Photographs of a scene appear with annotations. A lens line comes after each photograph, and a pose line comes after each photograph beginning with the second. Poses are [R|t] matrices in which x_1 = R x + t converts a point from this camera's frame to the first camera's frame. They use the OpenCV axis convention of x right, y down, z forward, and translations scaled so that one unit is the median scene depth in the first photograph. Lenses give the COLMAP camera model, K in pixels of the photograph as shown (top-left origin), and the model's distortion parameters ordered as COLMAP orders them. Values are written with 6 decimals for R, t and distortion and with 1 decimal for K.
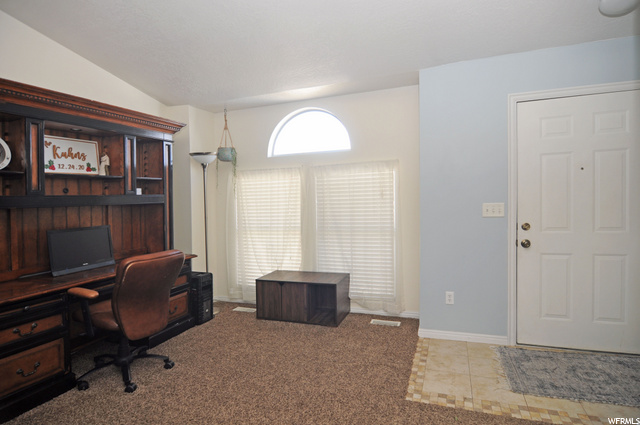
lens RADIAL K [[330.6, 0, 321.0], [0, 330.6, 198.5], [0, 0, 1]] dist [-0.018461, -0.001248]
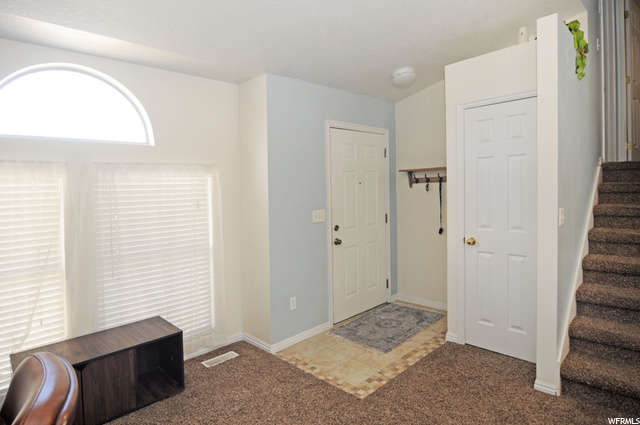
lens RADIAL K [[353.2, 0, 320.0], [0, 353.2, 201.4], [0, 0, 1]] dist [-0.020499, -0.001386]
pose [[0.434959, -0.011776, 0.900373, -0.614541], [0.026419, 0.999651, 0.000312, -0.018644], [-0.900063, 0.023652, 0.435118, 0.471817]]
